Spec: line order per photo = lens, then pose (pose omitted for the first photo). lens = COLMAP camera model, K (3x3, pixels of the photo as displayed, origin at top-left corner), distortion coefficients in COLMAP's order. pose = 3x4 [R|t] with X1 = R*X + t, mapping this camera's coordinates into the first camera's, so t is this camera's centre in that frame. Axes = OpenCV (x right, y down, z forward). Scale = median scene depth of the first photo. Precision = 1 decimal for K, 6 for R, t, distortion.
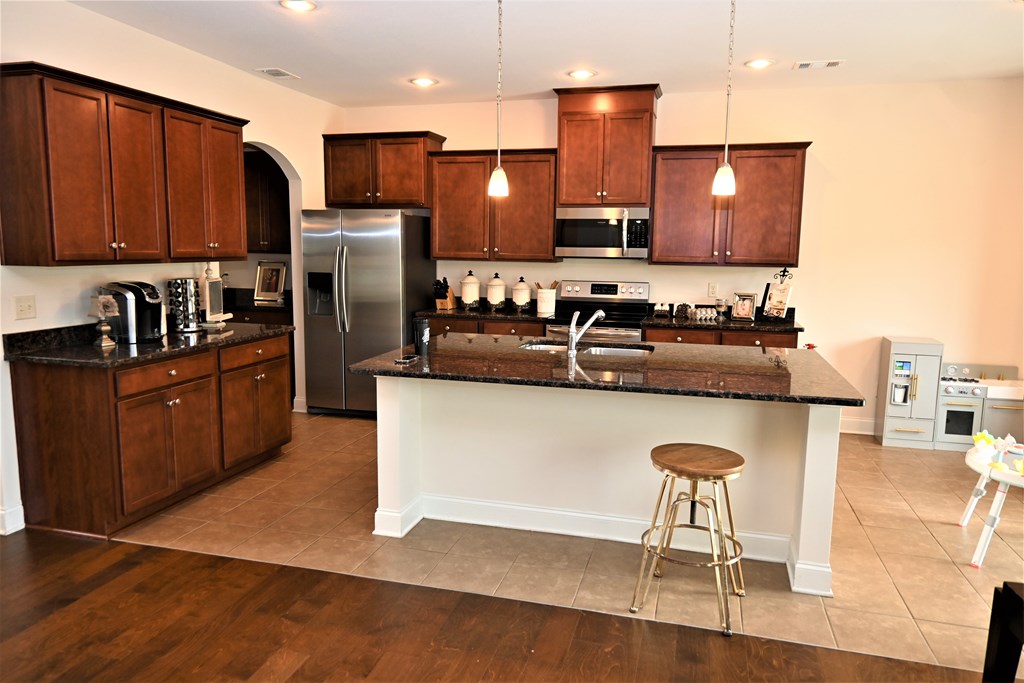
lens RADIAL K [[706.0, 0, 512.0], [0, 706.0, 341.5], [0, 0, 1]] dist [0.006108, -0.001713]
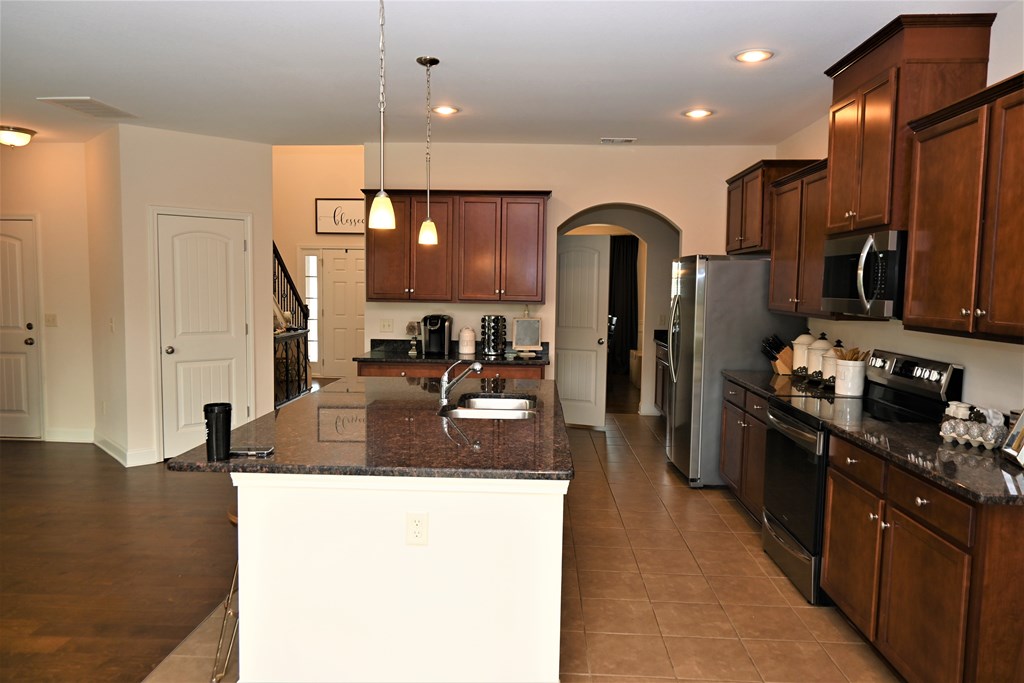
lens RADIAL K [[706.0, 0, 512.0], [0, 706.0, 341.5], [0, 0, 1]] dist [0.006108, -0.001713]
pose [[0.216811, 0.056746, -0.974563, 0.953727], [-0.139060, 0.989924, 0.026703, -0.088453], [0.966258, 0.129733, 0.222517, 0.808367]]
